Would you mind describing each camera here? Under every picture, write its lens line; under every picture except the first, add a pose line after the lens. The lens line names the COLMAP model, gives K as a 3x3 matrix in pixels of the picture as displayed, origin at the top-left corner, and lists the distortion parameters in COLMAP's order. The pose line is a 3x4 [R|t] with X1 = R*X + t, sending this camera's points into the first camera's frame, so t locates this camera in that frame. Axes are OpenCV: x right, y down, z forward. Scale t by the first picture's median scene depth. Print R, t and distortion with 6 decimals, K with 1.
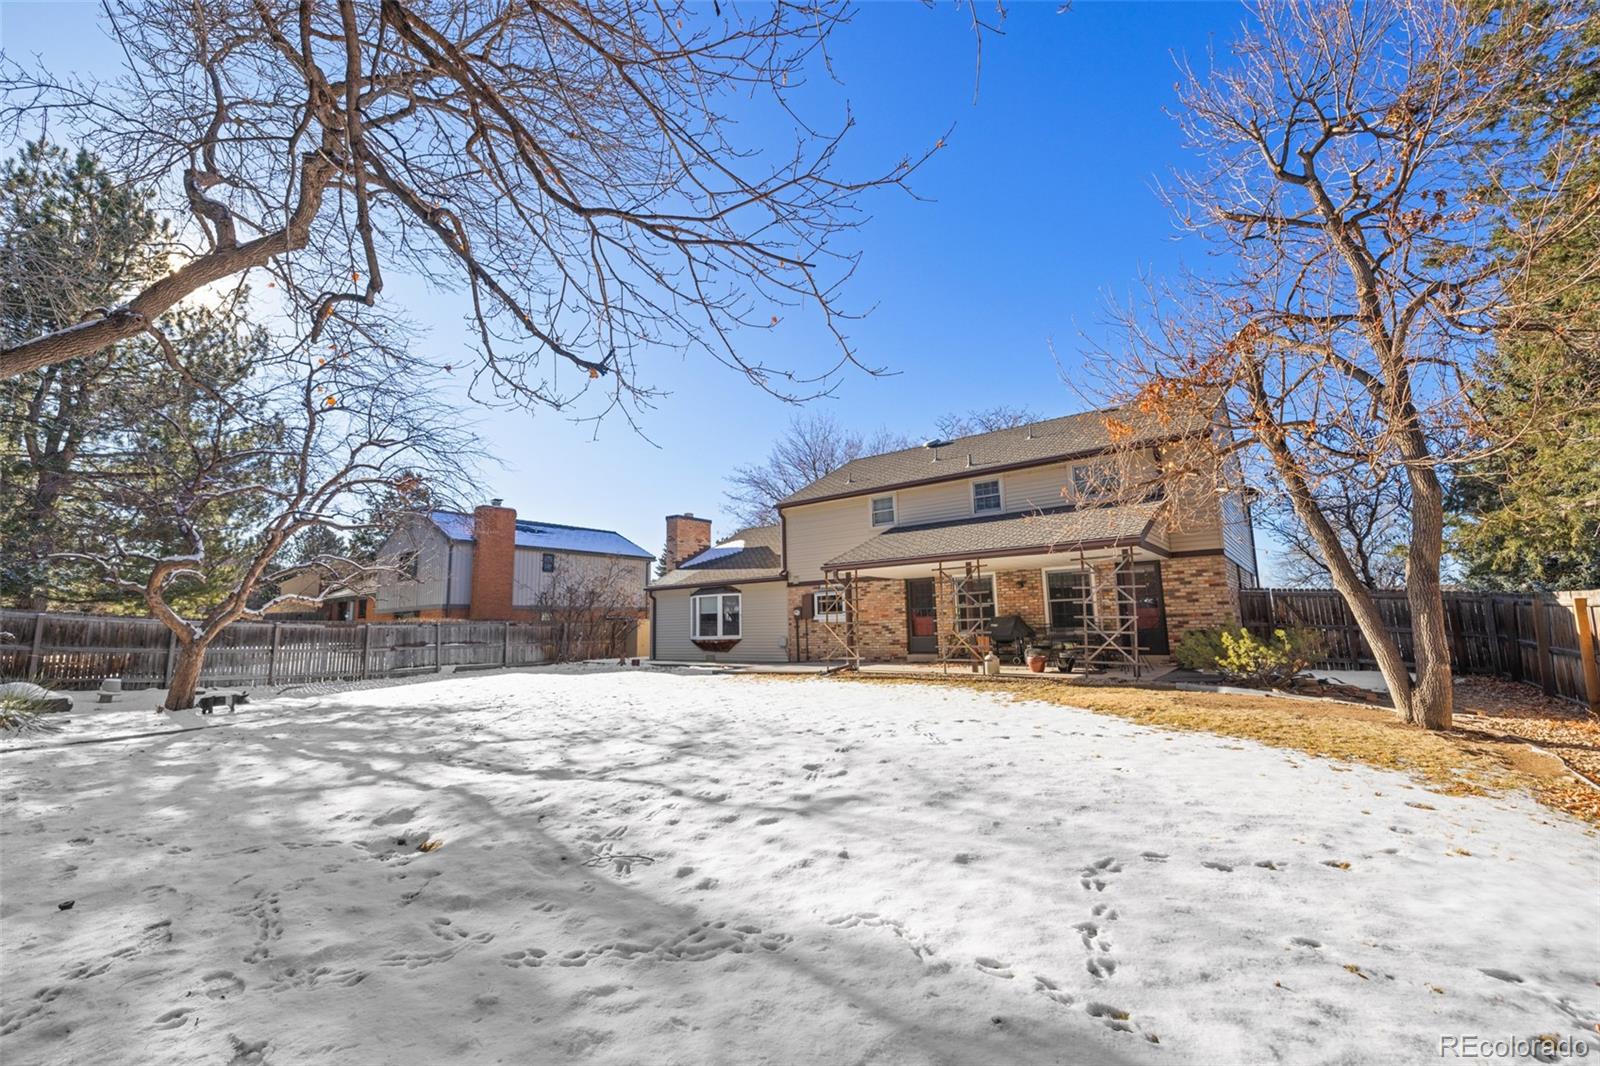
lens RADIAL K [[680.0, 0, 779.0], [0, 680.0, 527.9], [0, 0, 1]] dist [-0.000929, -0.000154]
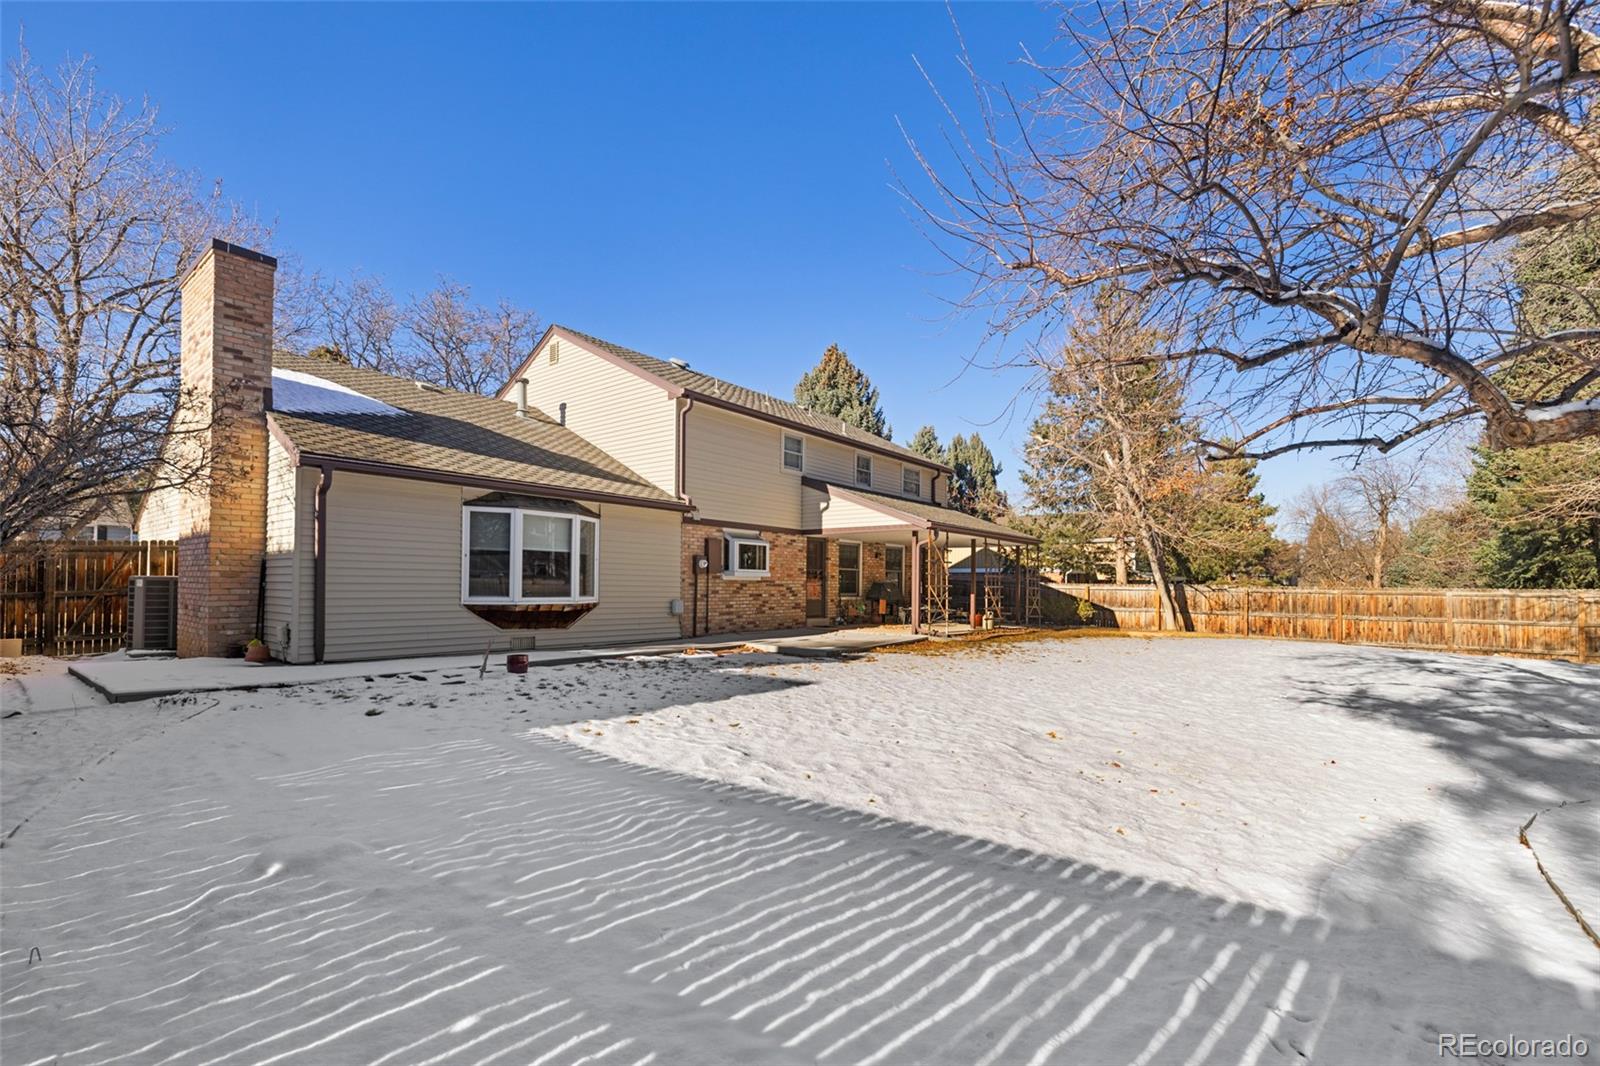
lens RADIAL K [[701.3, 0, 795.9], [0, 701.3, 574.3], [0, 0, 1]] dist [-0.000383, -0.000047]
pose [[-0.011881, 0.035970, 0.999282, -0.720922], [-0.162548, 0.985991, -0.037424, 0.157934], [-0.986629, -0.162876, -0.005868, 0.988210]]
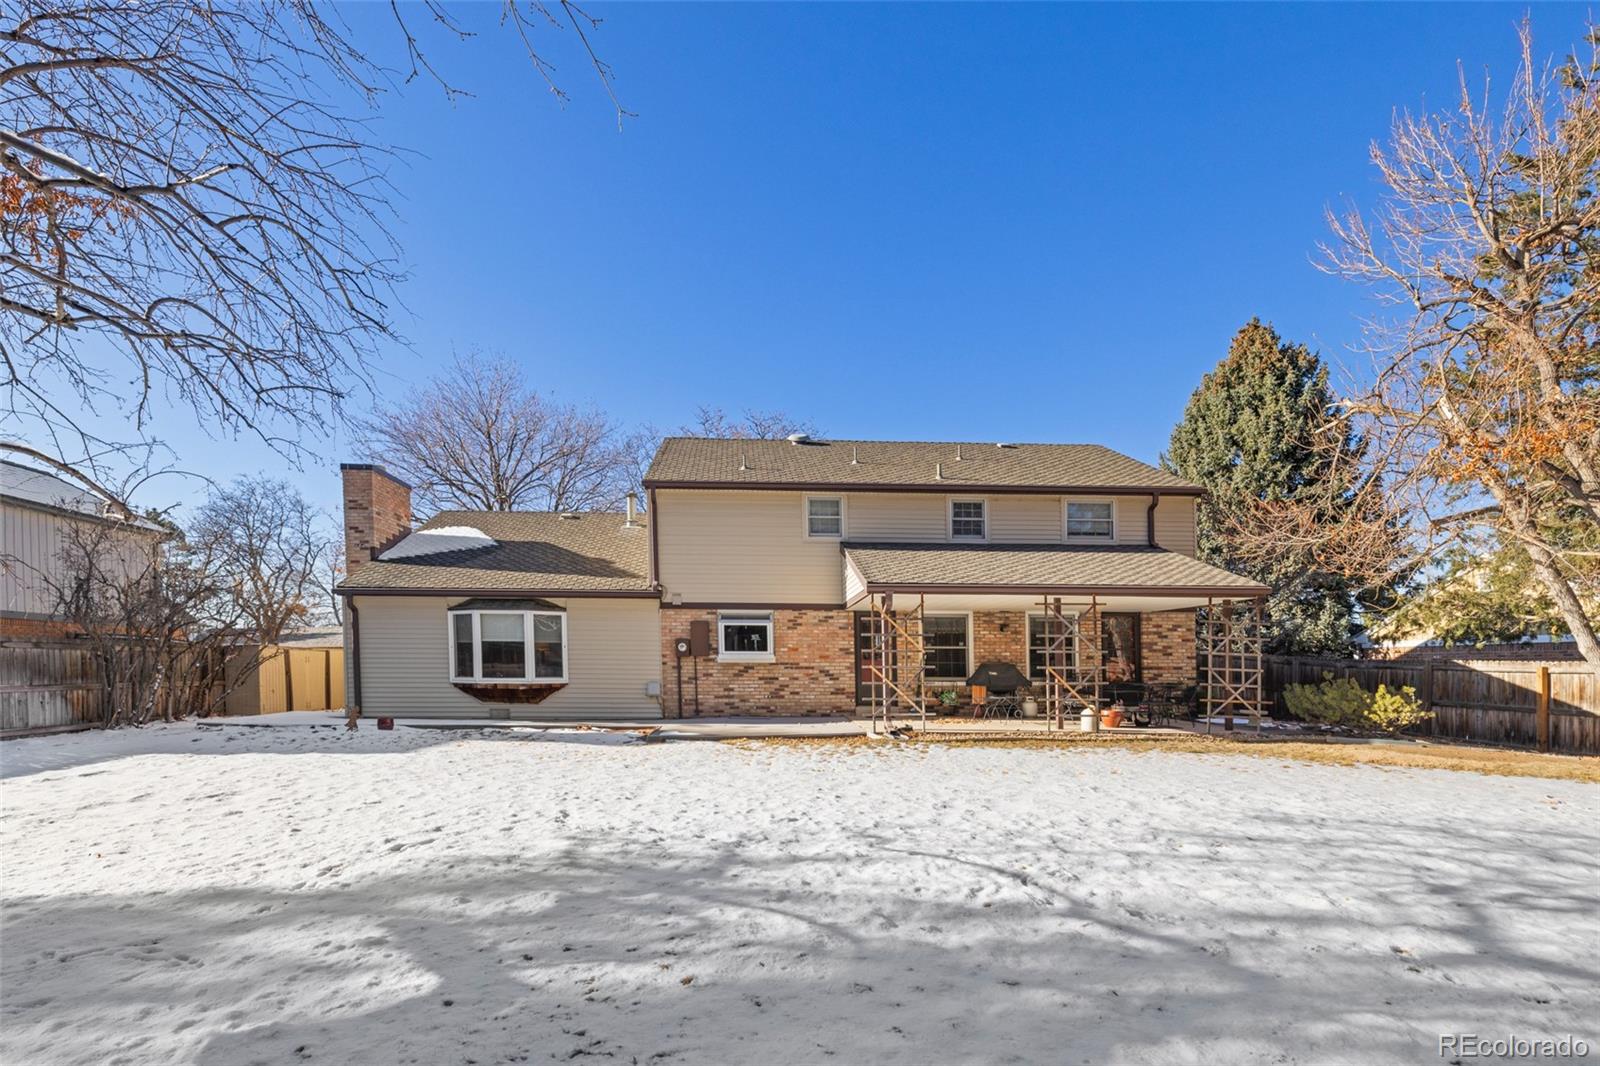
lens RADIAL K [[736.3, 0, 744.7], [0, 736.3, 680.3], [0, 0, 1]] dist [-0.000915, -0.000039]
pose [[0.750284, 0.012822, 0.660991, -0.450238], [-0.119356, 0.986010, 0.116353, 0.069088], [-0.650252, -0.166192, 0.741318, 0.437353]]
